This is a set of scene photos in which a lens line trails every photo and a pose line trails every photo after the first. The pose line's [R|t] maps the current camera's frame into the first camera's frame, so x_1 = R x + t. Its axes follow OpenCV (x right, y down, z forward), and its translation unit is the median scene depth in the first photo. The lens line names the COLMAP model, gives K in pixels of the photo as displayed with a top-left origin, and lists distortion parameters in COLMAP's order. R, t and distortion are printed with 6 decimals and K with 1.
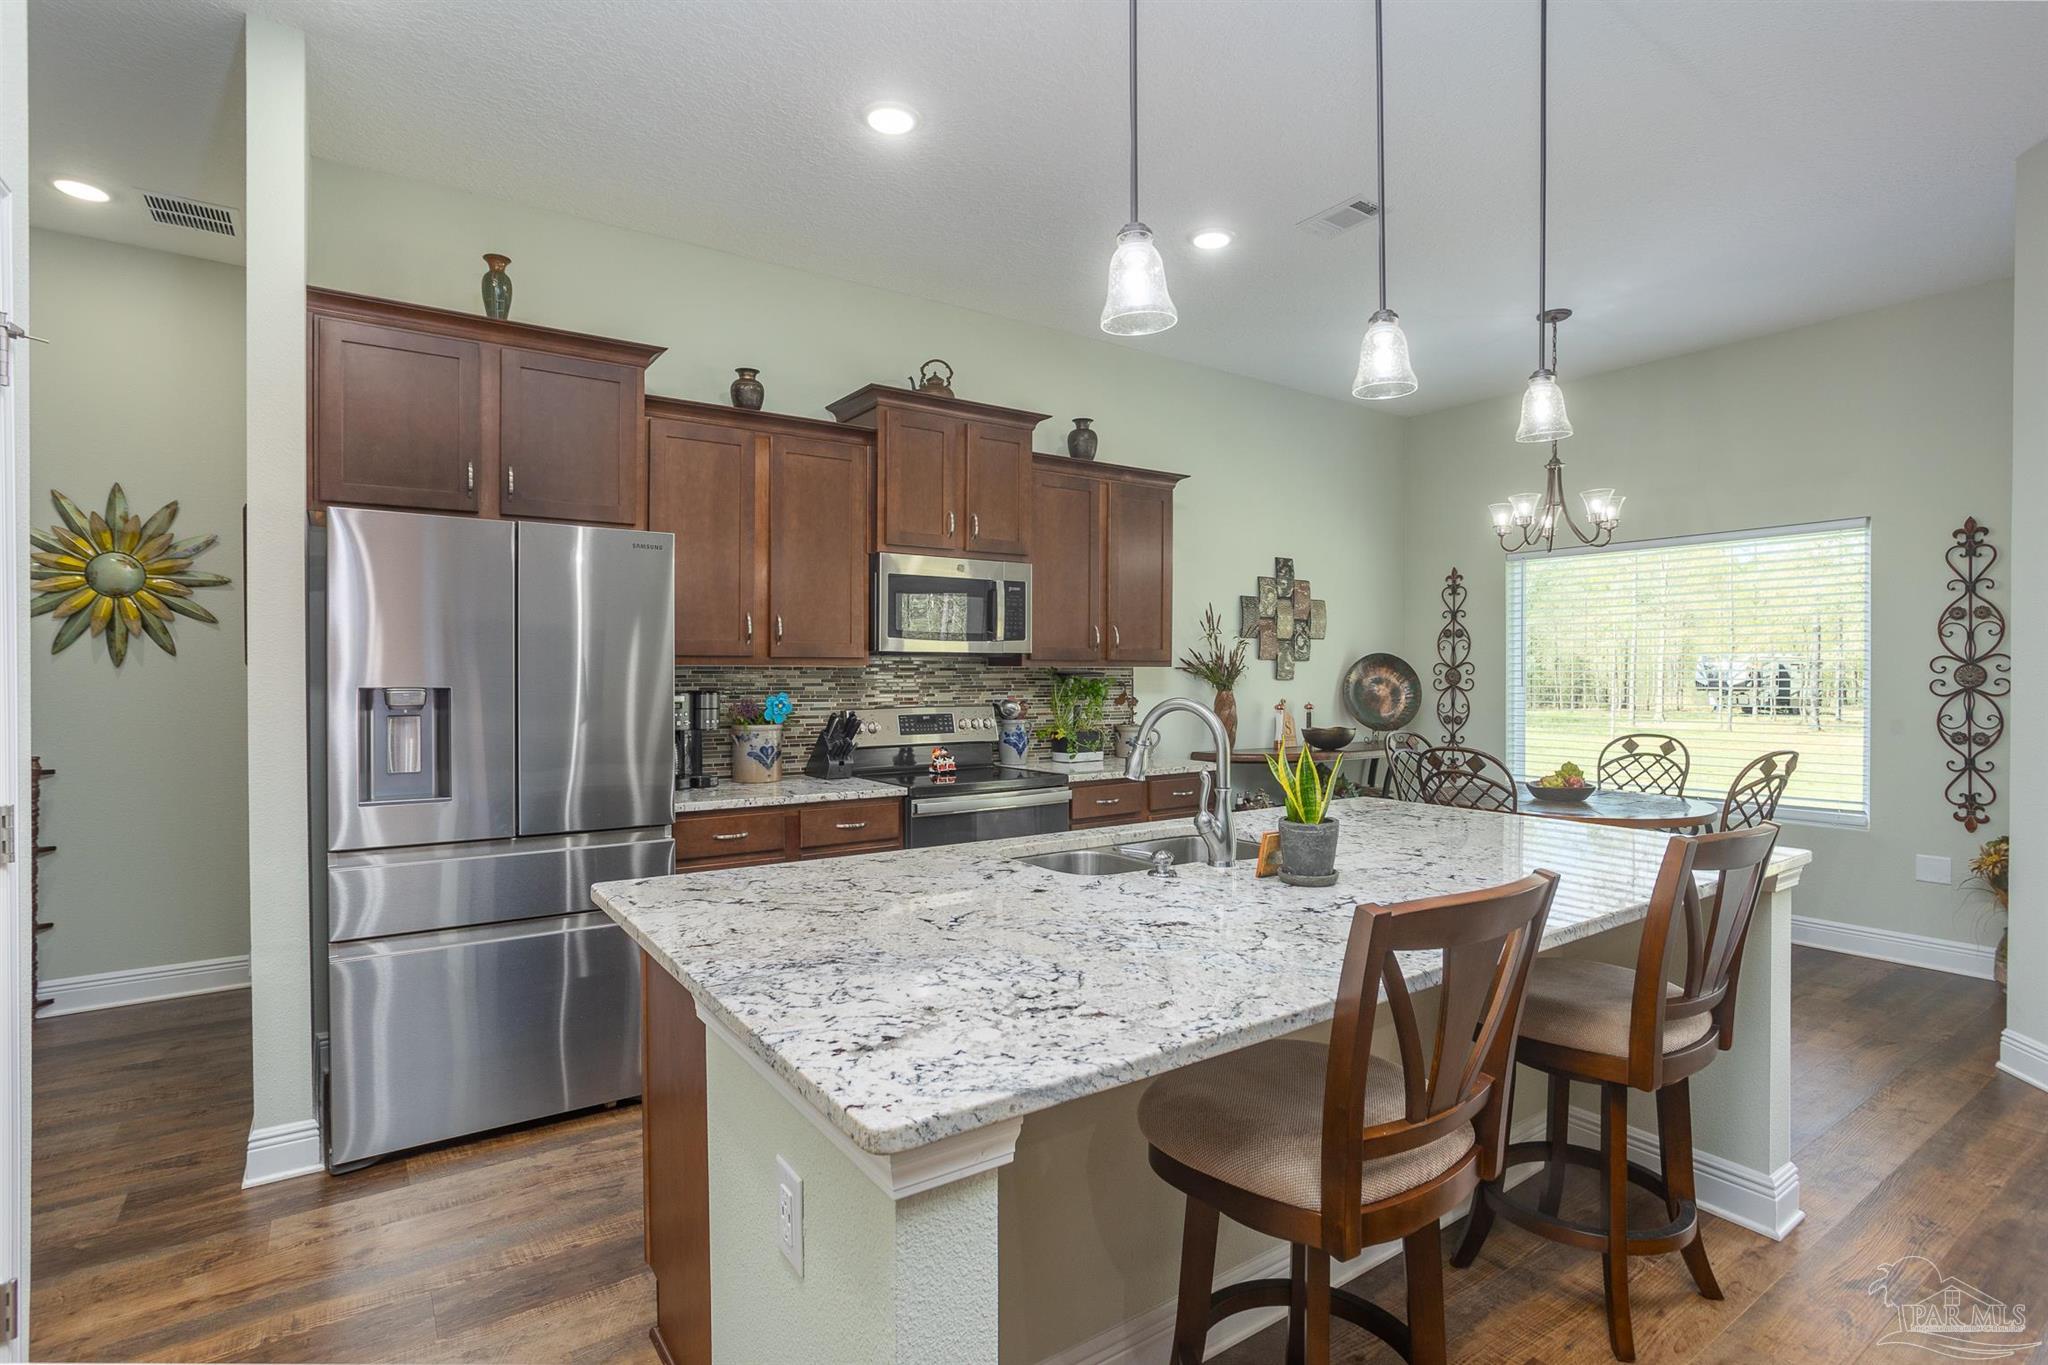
lens RADIAL K [[1014.8, 0, 1024.0], [0, 1014.8, 682.5], [0, 0, 1]] dist [-0.038278, 0.029703]
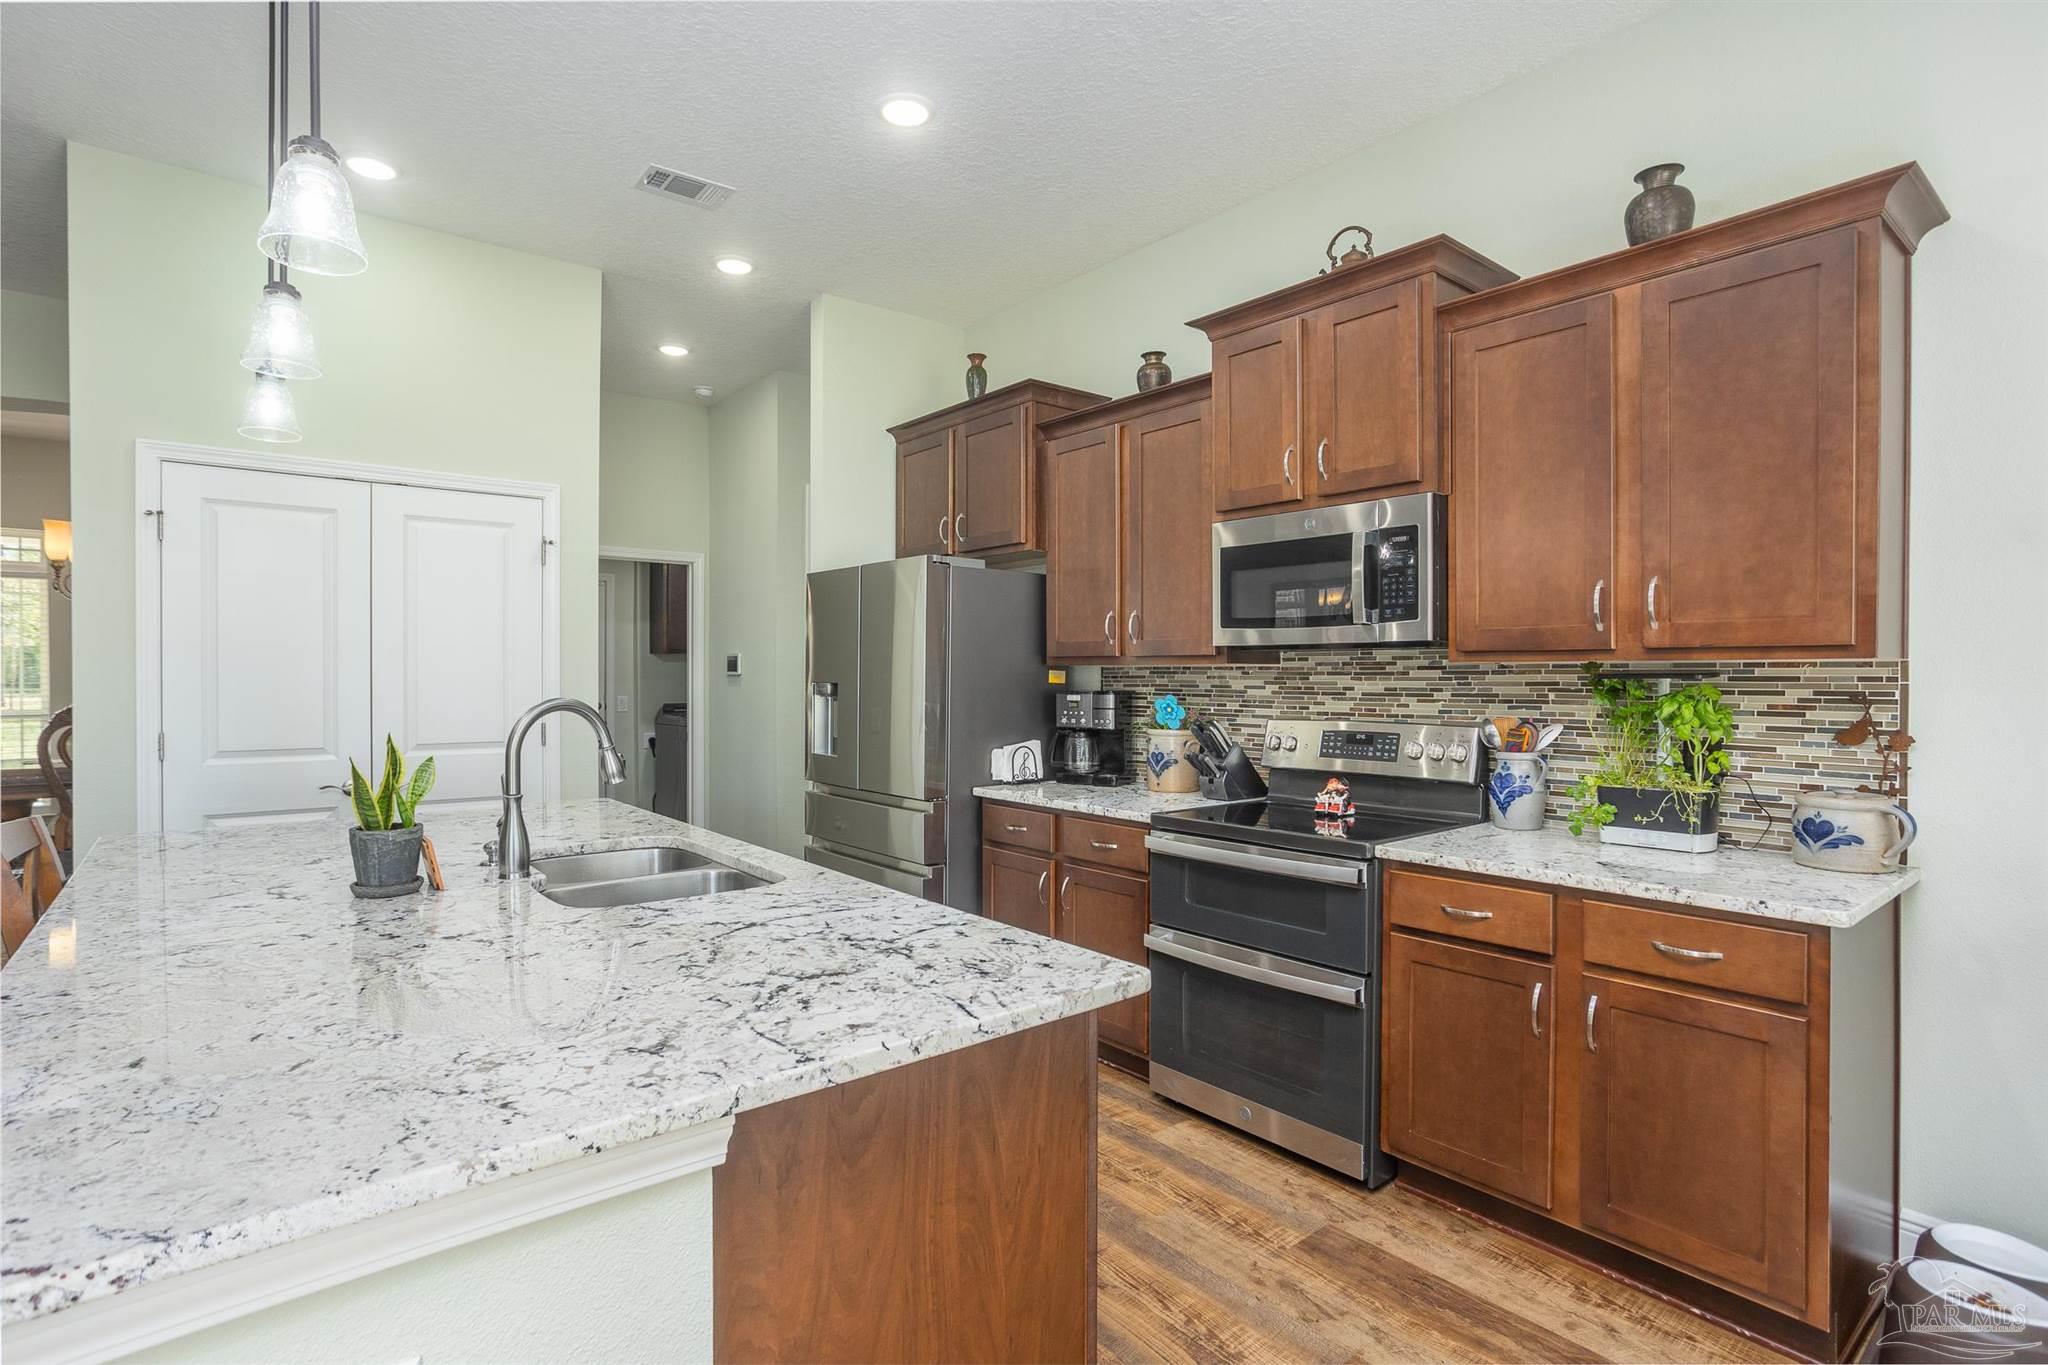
lens RADIAL K [[980.5, 0, 1030.9], [0, 980.5, 688.1], [0, 0, 1]] dist [-0.038470, 0.025787]
pose [[0.094865, 0.013649, -0.995397, 0.565041], [-0.009187, 0.999875, 0.012835, -0.005829], [0.995448, 0.007927, 0.094978, 0.716458]]
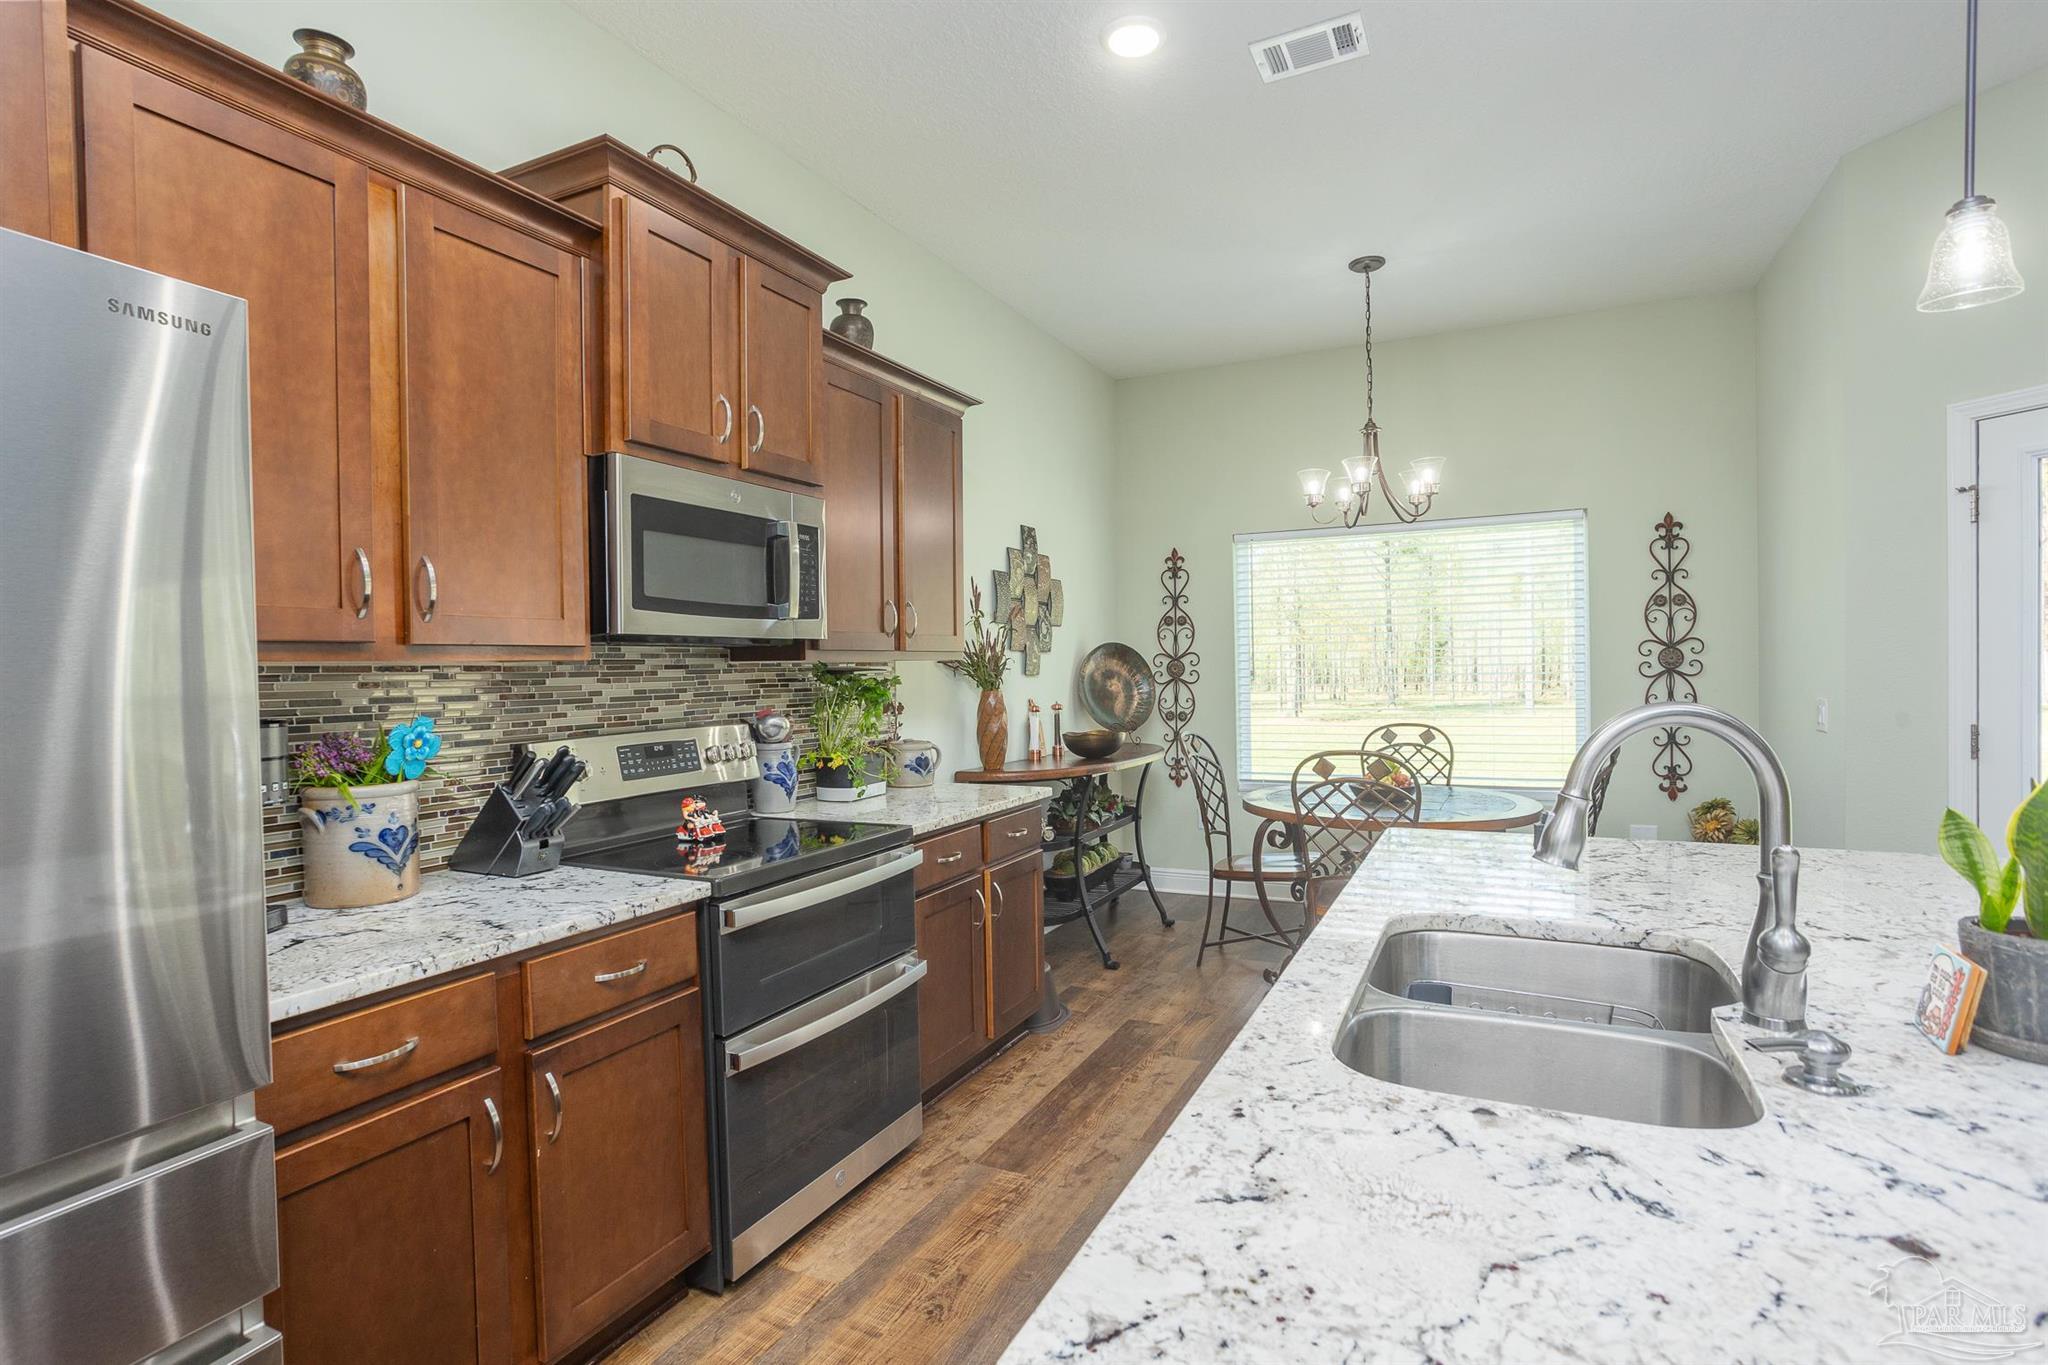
lens RADIAL K [[1014.8, 0, 1024.0], [0, 1014.8, 682.5], [0, 0, 1]] dist [-0.038278, 0.029703]
pose [[0.871912, -0.022908, 0.489126, -0.201084], [0.022737, 0.999722, 0.006291, -0.002746], [-0.489134, 0.005636, 0.872190, 0.383882]]
